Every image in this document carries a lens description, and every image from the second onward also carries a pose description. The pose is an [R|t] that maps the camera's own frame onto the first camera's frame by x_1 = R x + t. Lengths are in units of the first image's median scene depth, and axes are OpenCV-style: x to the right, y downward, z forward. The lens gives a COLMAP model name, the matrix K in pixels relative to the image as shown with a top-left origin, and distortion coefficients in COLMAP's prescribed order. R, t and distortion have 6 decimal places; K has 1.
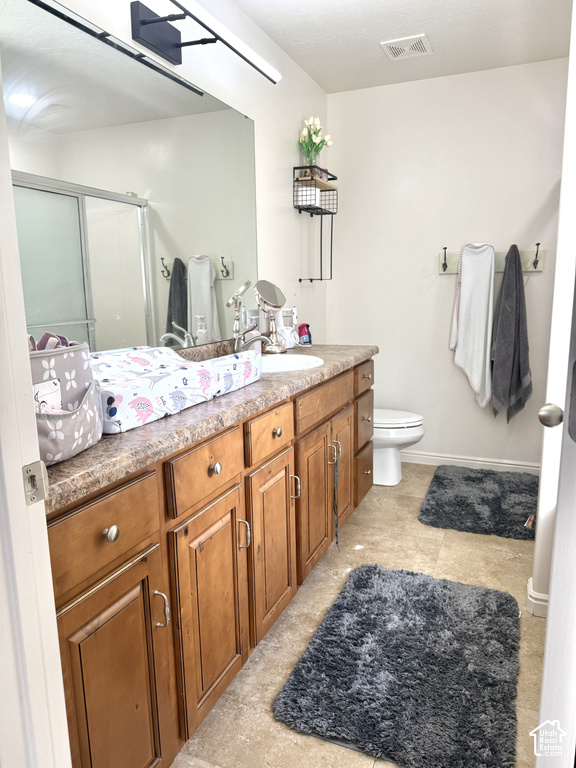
lens RADIAL K [[544.6, 0, 286.6], [0, 544.6, 382.7], [0, 0, 1]] dist [0.056580, -0.086667]
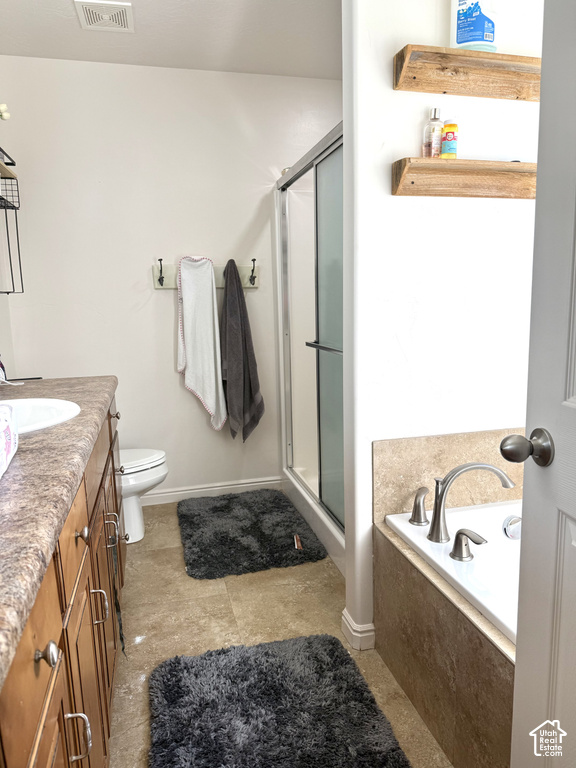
lens RADIAL K [[538.5, 0, 282.6], [0, 538.5, 384.0], [0, 0, 1]] dist [0.083429, -0.108570]
pose [[0.792622, -0.104597, 0.600674, -0.114616], [0.117166, 0.992944, 0.018296, -0.041930], [-0.598349, 0.055877, 0.799285, 0.204933]]
